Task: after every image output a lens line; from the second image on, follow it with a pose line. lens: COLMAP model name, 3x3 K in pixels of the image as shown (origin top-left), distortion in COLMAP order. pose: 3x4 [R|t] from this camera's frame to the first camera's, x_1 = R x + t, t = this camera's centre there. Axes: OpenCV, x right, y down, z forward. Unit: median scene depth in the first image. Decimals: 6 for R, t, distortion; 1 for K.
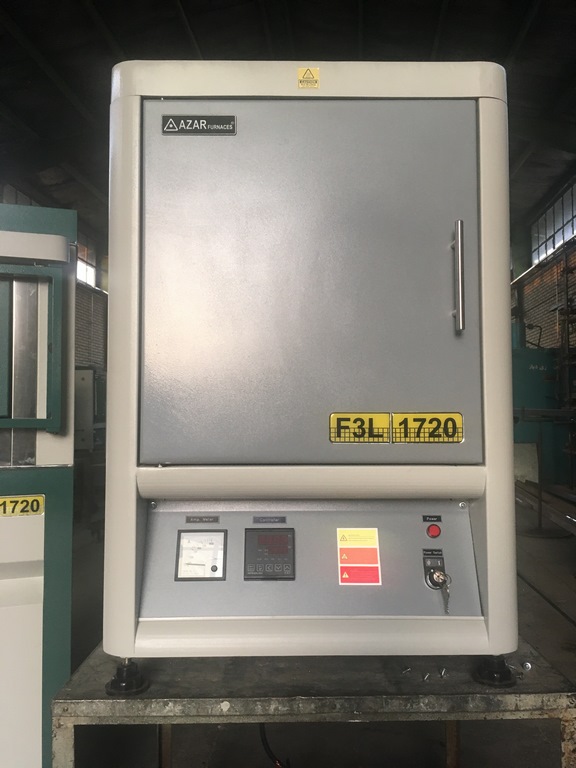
lens RADIAL K [[649.4, 0, 288.0], [0, 649.4, 384.0], [0, 0, 1]] dist [0.096288, -0.147401]
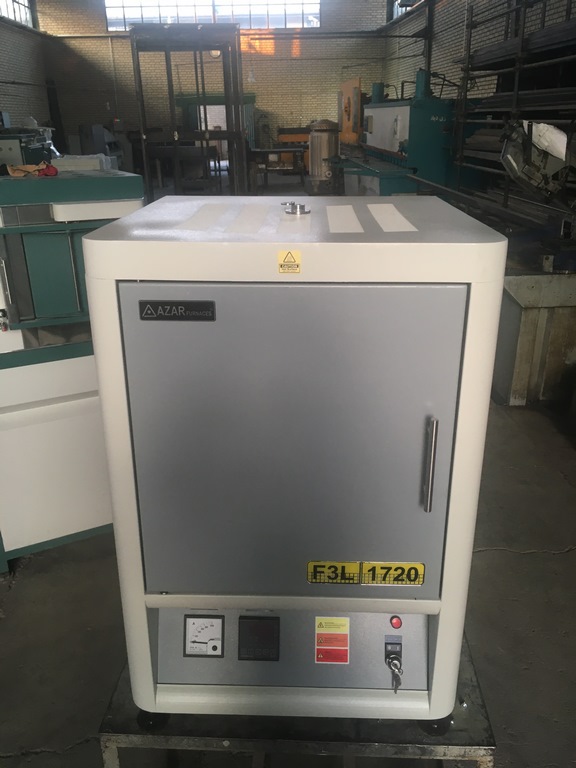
lens RADIAL K [[649.4, 0, 288.0], [0, 649.4, 384.0], [0, 0, 1]] dist [0.096288, -0.147401]
pose [[0.998768, 0.018303, -0.046130, 0.077219], [0.002483, 0.909920, 0.414776, -0.712898], [0.049567, -0.414380, 0.908753, 0.084558]]
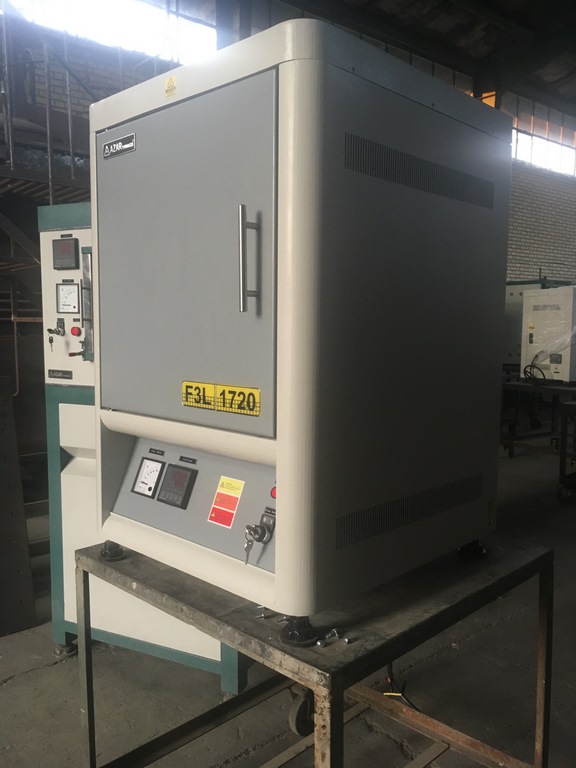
lens RADIAL K [[649.4, 0, 288.0], [0, 649.4, 384.0], [0, 0, 1]] dist [0.096288, -0.147401]
pose [[0.713101, 0.072640, -0.697288, 1.035425], [0.028926, 0.990722, 0.132791, -0.102363], [0.700464, -0.114863, 0.704384, 0.292362]]
